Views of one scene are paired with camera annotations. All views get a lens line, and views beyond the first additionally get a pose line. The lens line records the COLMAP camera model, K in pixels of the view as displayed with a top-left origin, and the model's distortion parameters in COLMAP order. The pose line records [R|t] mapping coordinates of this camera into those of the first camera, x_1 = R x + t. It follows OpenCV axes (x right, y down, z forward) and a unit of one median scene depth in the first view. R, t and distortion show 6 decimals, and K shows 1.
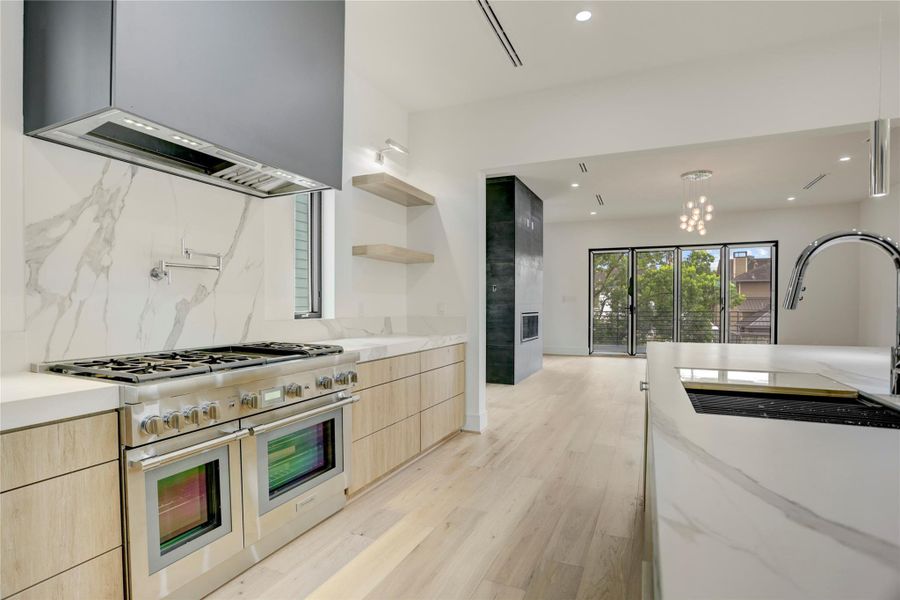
lens RADIAL K [[465.2, 0, 434.6], [0, 465.2, 313.7], [0, 0, 1]] dist [-0.040494, 0.004454]
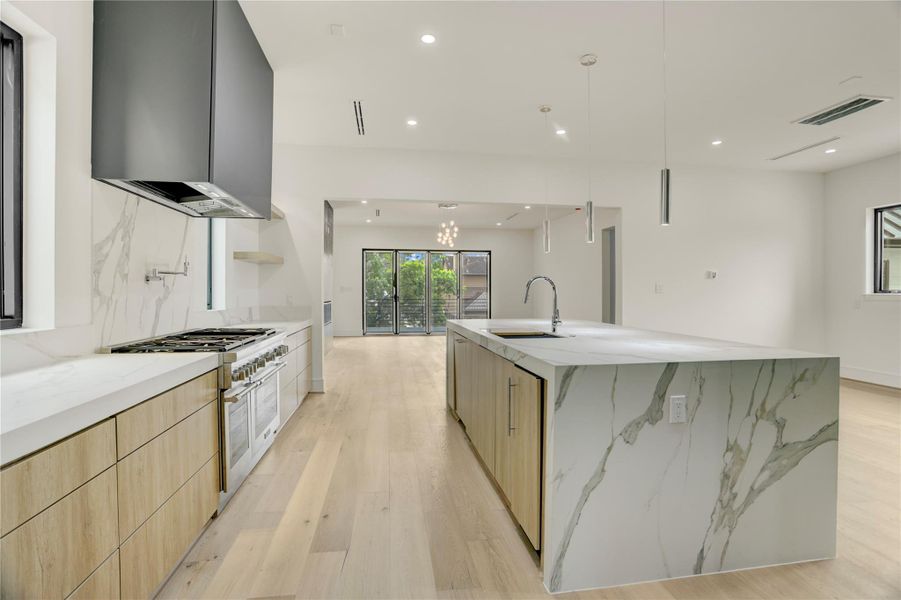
lens RADIAL K [[465.7, 0, 449.2], [0, 465.7, 296.5], [0, 0, 1]] dist [-0.040494, 0.004454]
pose [[0.832546, -0.006502, 0.553918, -0.339447], [0.011031, 0.999927, -0.004842, -0.010713], [-0.553847, 0.010142, 0.832557, -0.315915]]
